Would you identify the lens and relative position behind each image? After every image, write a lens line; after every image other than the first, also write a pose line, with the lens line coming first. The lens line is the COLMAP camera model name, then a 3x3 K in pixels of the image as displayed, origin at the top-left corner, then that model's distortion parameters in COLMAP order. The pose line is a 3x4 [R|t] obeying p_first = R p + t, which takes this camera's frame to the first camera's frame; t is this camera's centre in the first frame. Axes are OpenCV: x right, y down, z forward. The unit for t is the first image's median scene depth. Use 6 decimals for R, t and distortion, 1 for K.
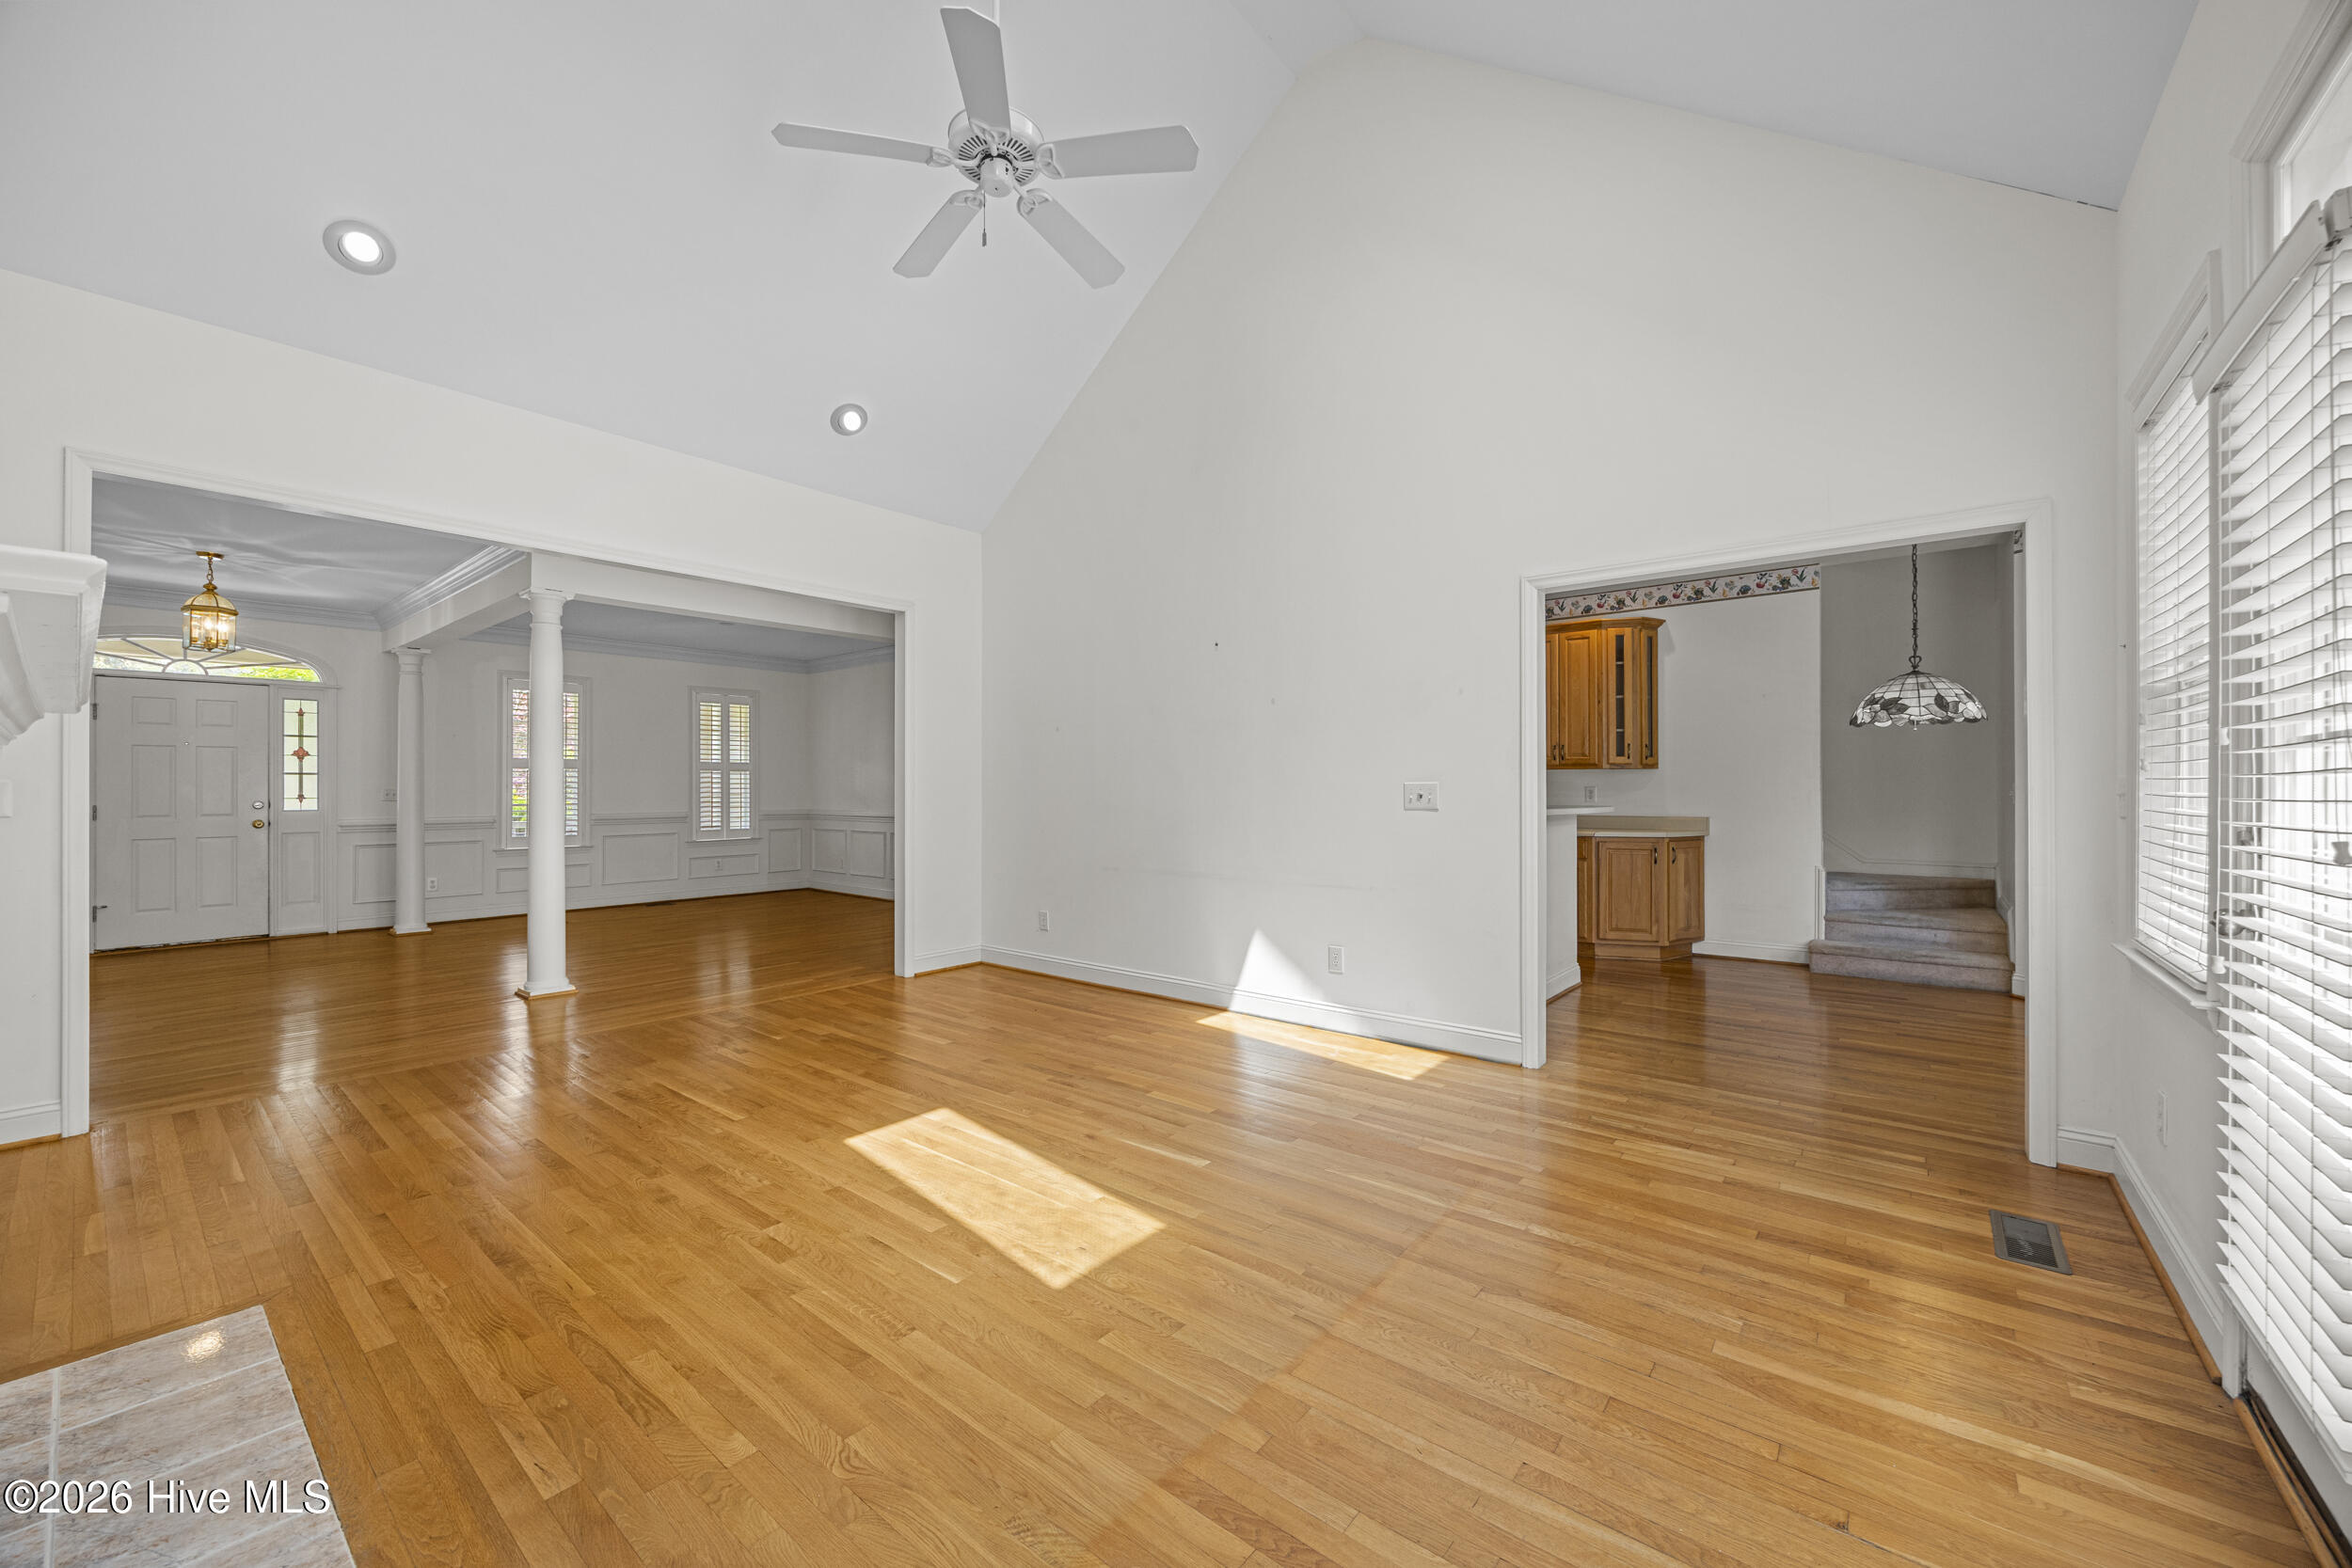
lens RADIAL K [[902.3, 0, 1162.4], [0, 902.3, 782.3], [0, 0, 1]] dist [-0.001906, 0.000242]
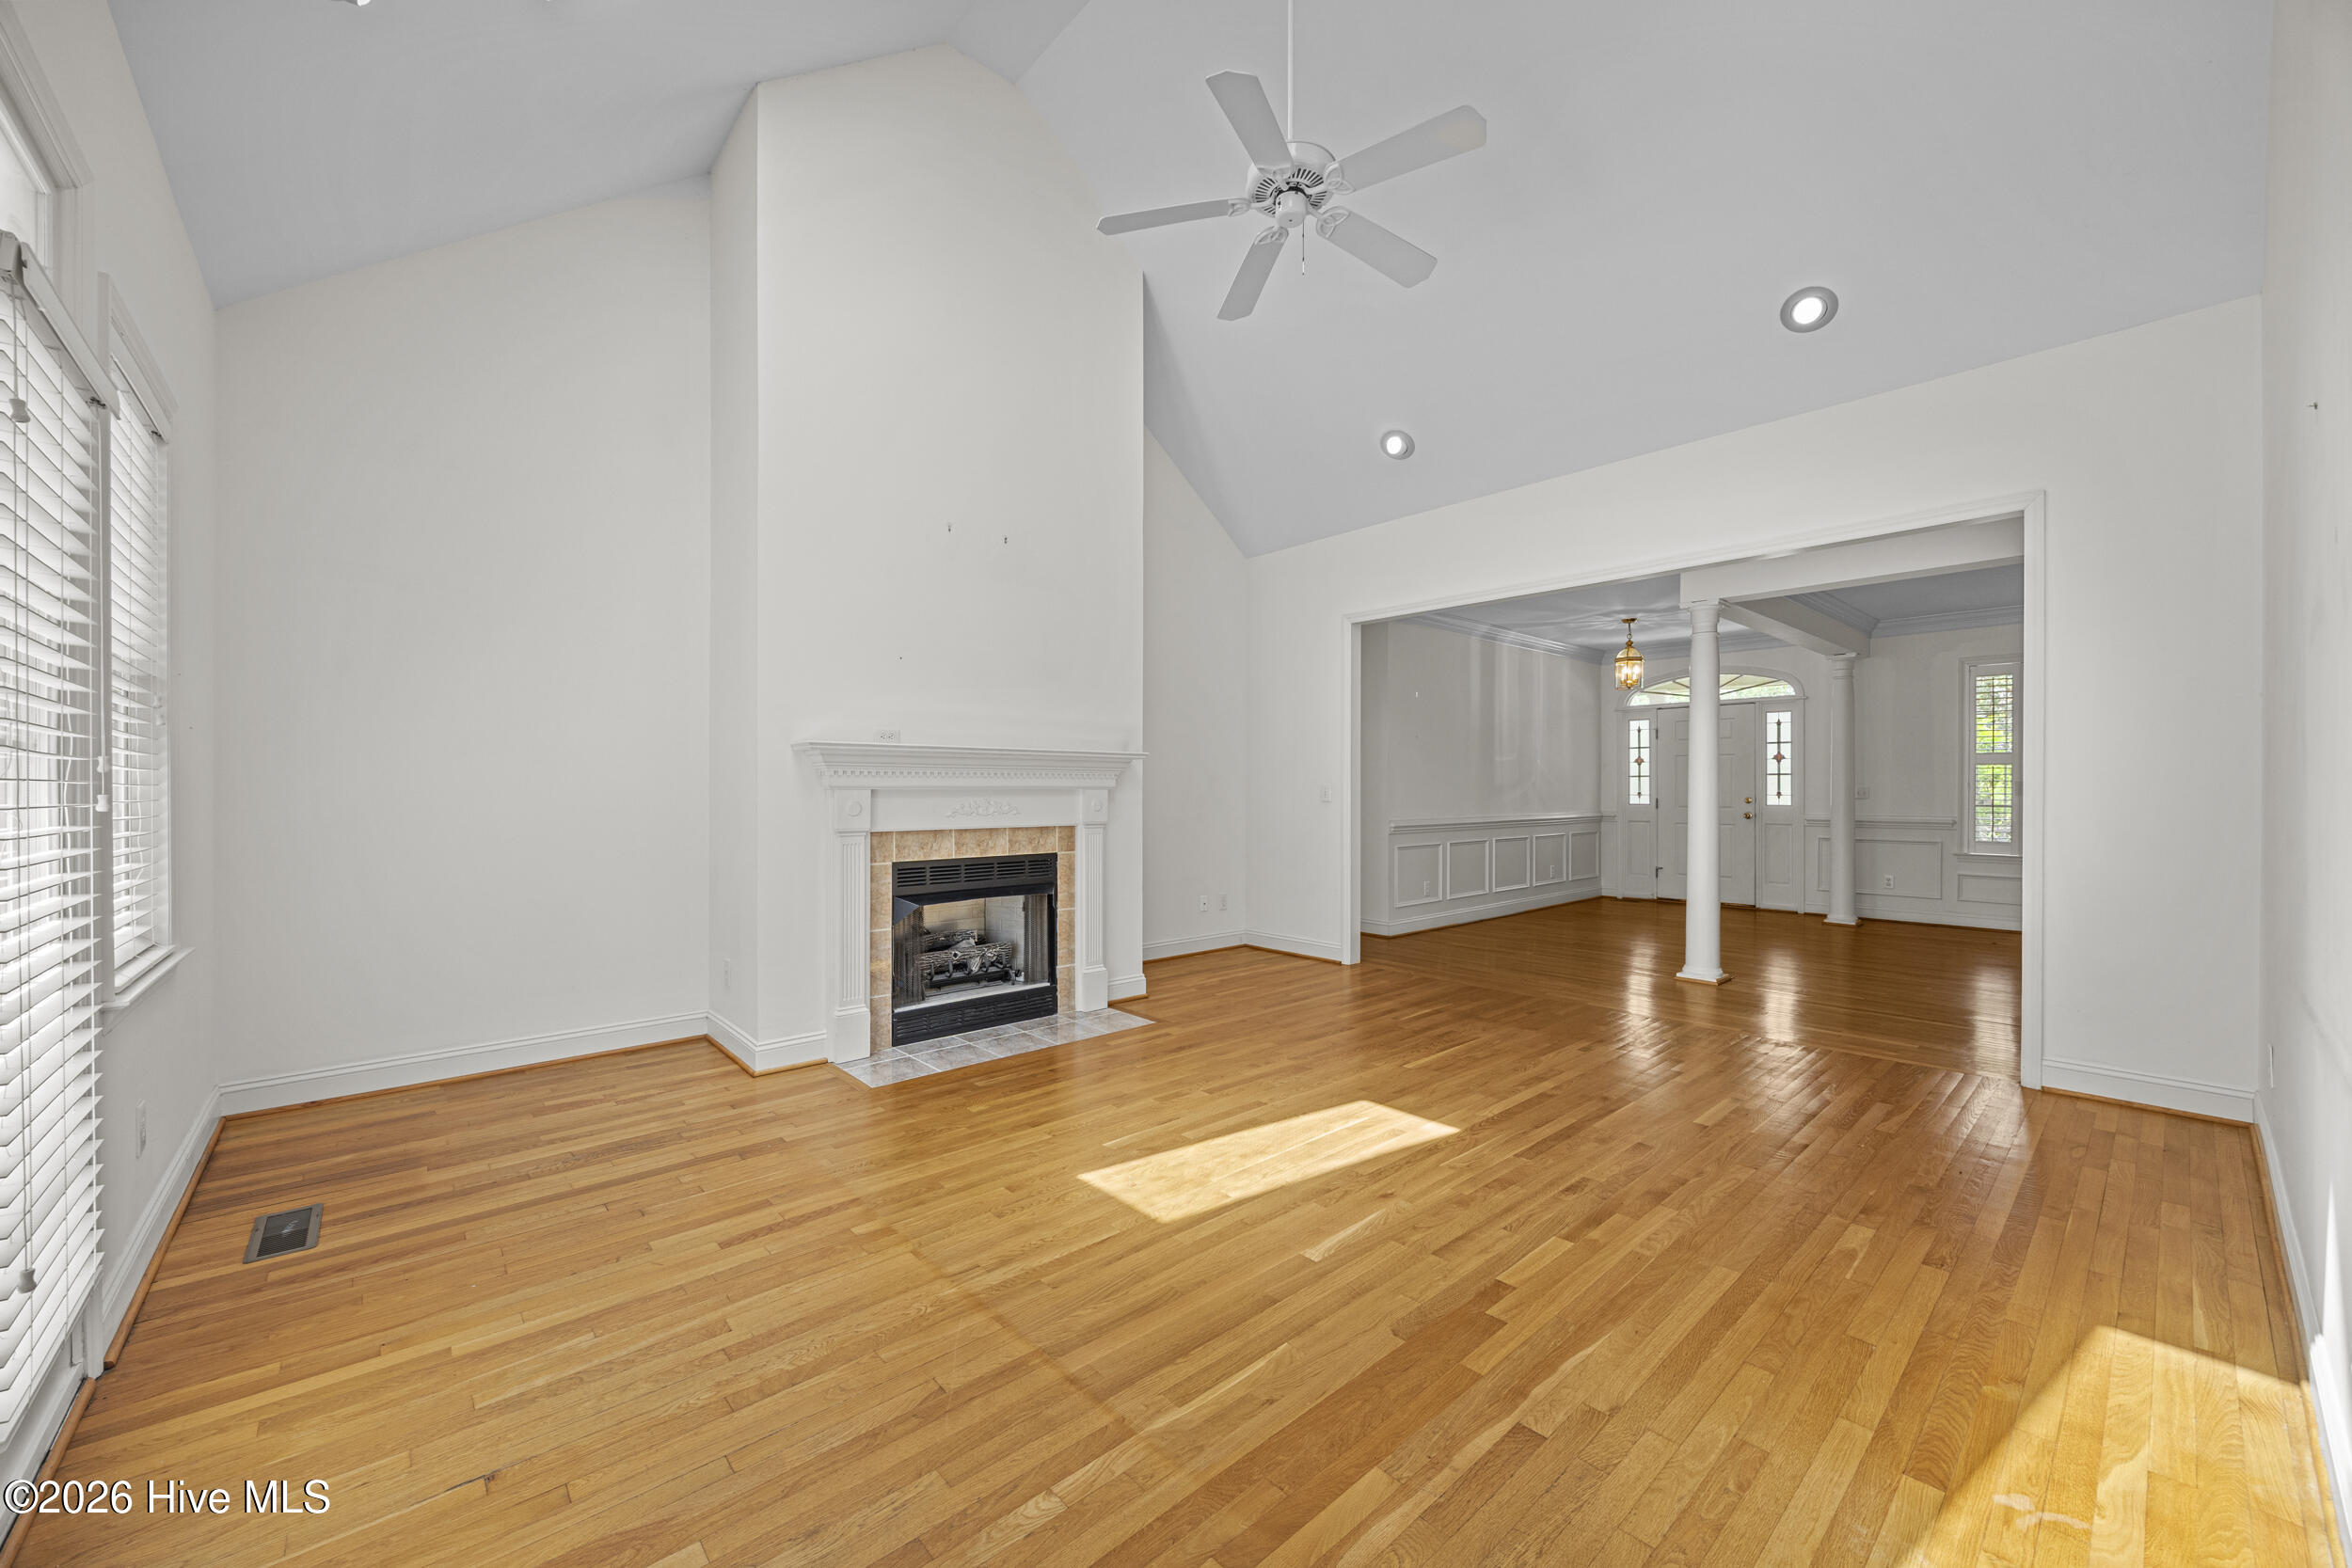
lens RADIAL K [[902.3, 0, 1164.6], [0, 902.3, 794.7], [0, 0, 1]] dist [-0.001906, 0.000242]
pose [[-0.162144, 0.006044, -0.986749, 0.733465], [0.011370, 0.999926, 0.004256, 0.006402], [0.986702, -0.010529, -0.162201, 0.863126]]
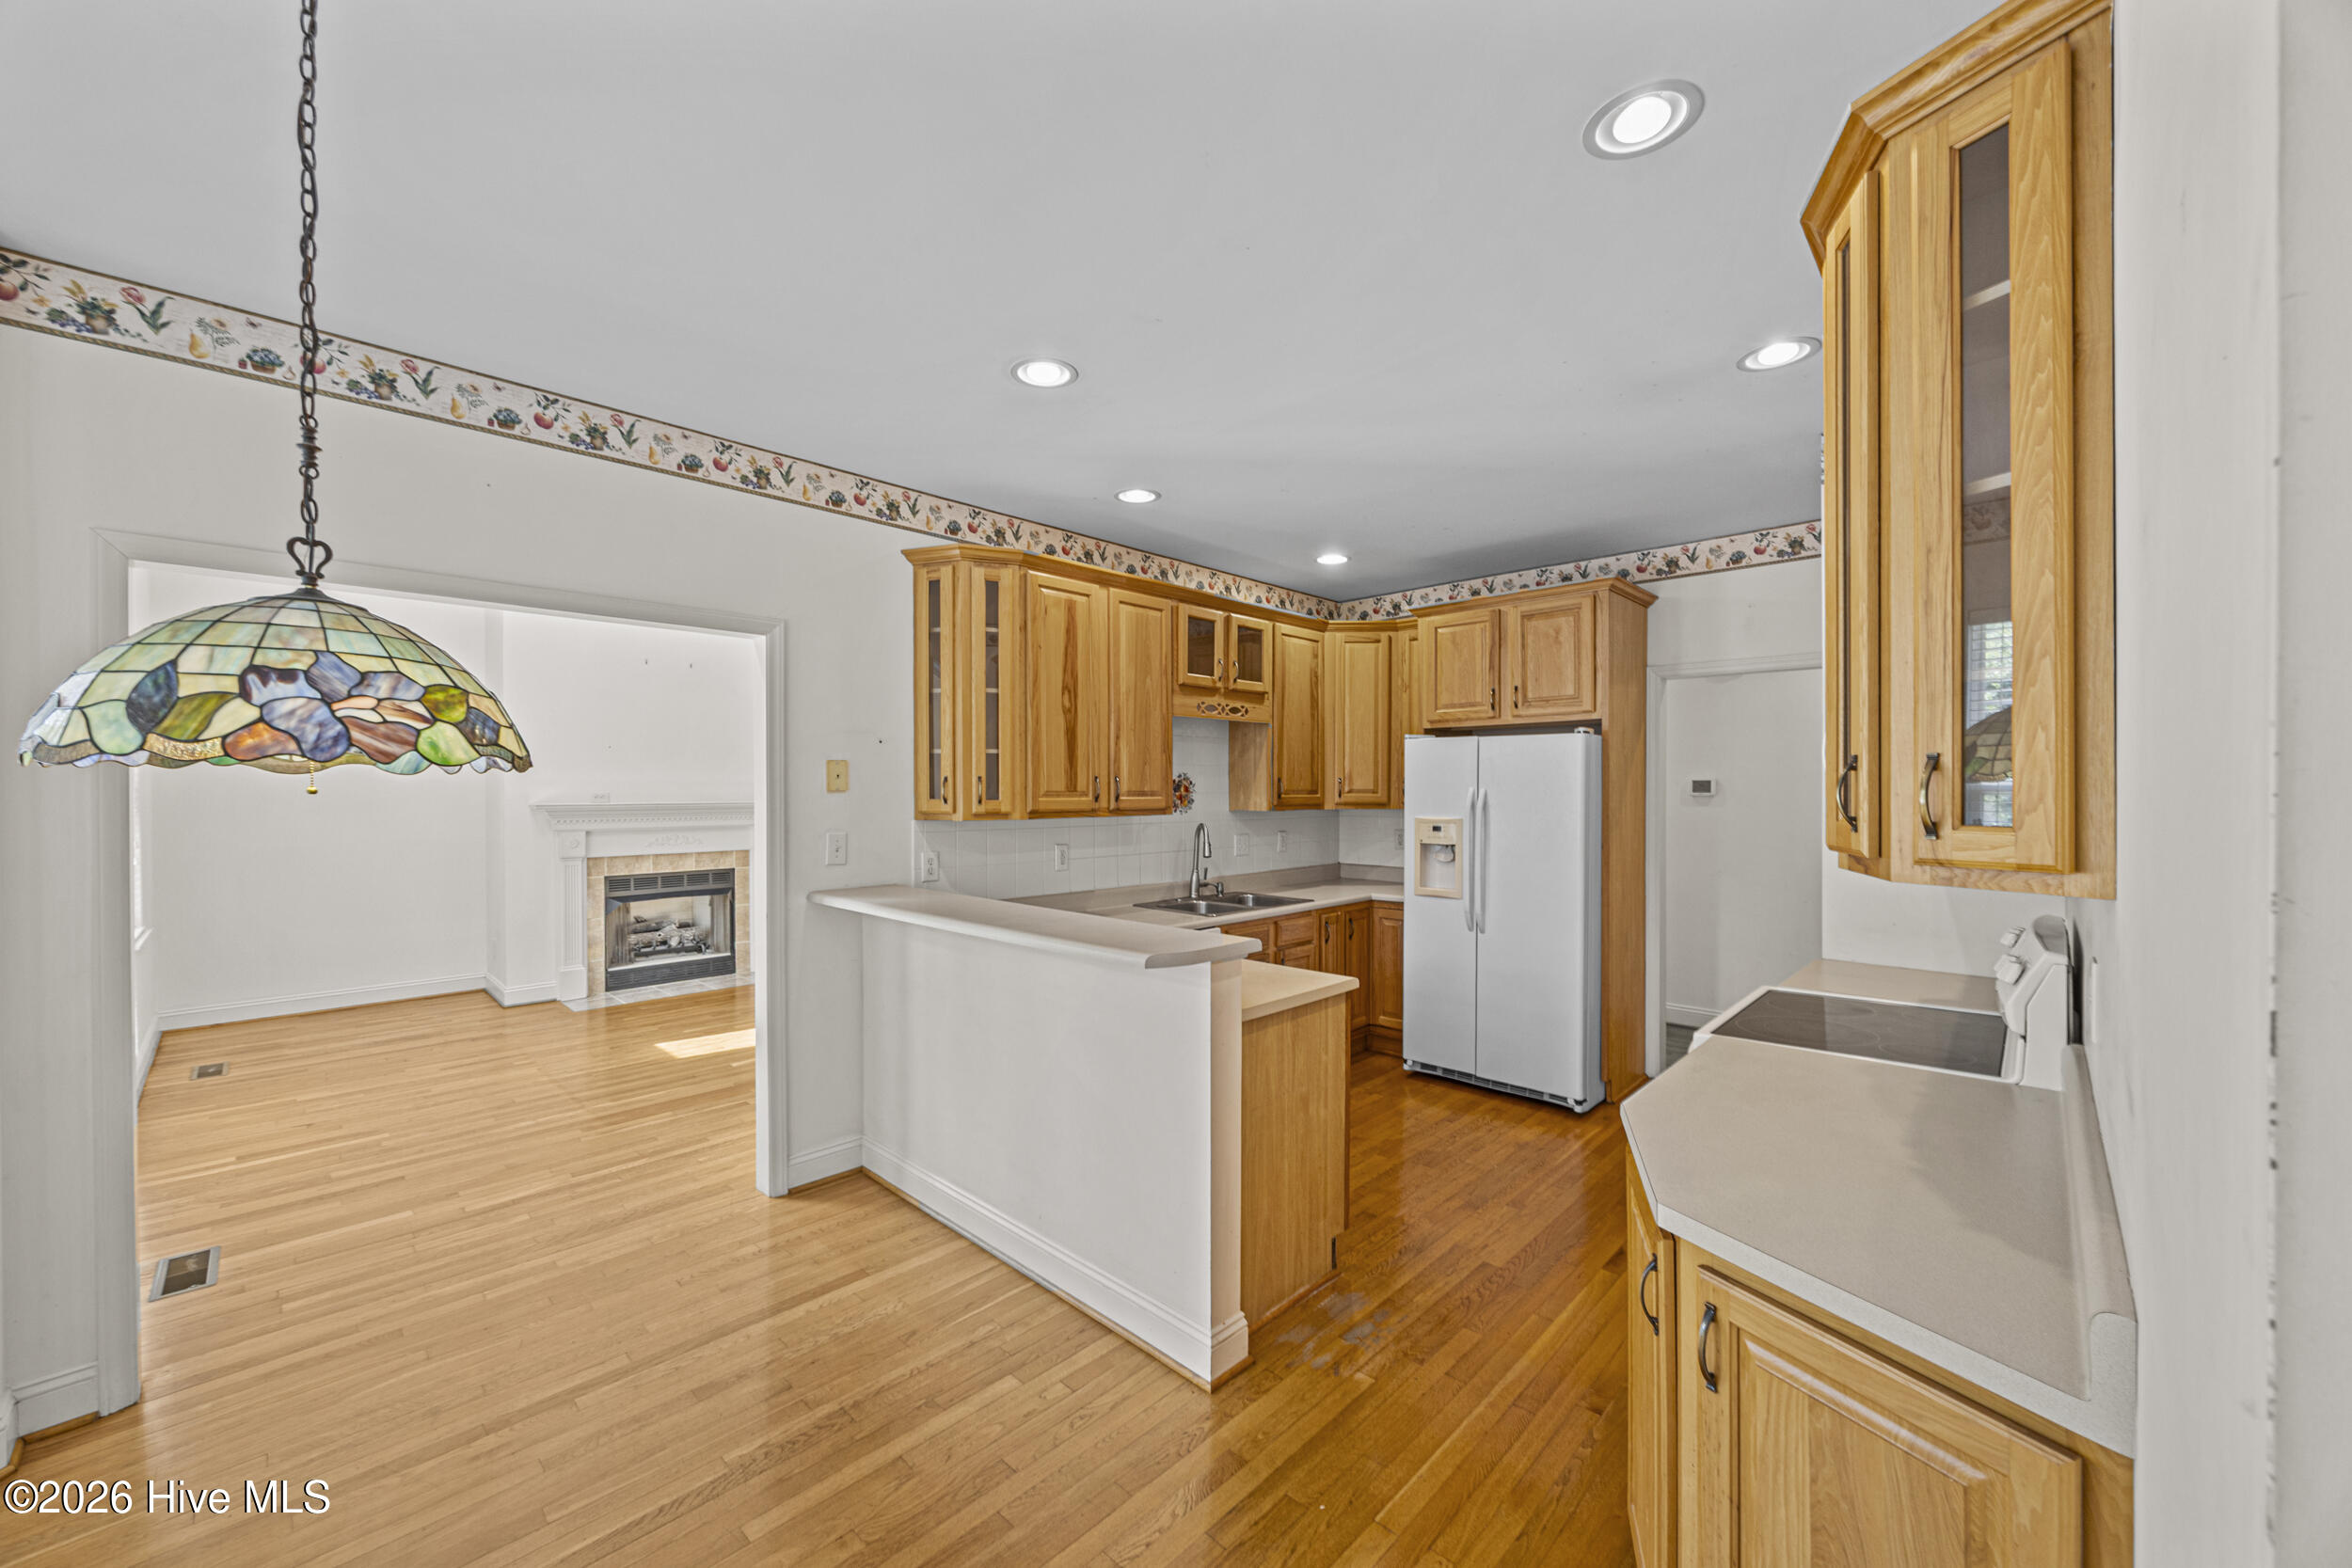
lens RADIAL K [[902.3, 0, 1173.2], [0, 902.3, 792.5], [0, 0, 1]] dist [-0.001906, 0.000242]
pose [[-0.079754, 0.006931, -0.996790, 1.437309], [0.013748, 0.999888, 0.005852, -0.077390], [0.996720, -0.013237, -0.079841, 1.692975]]
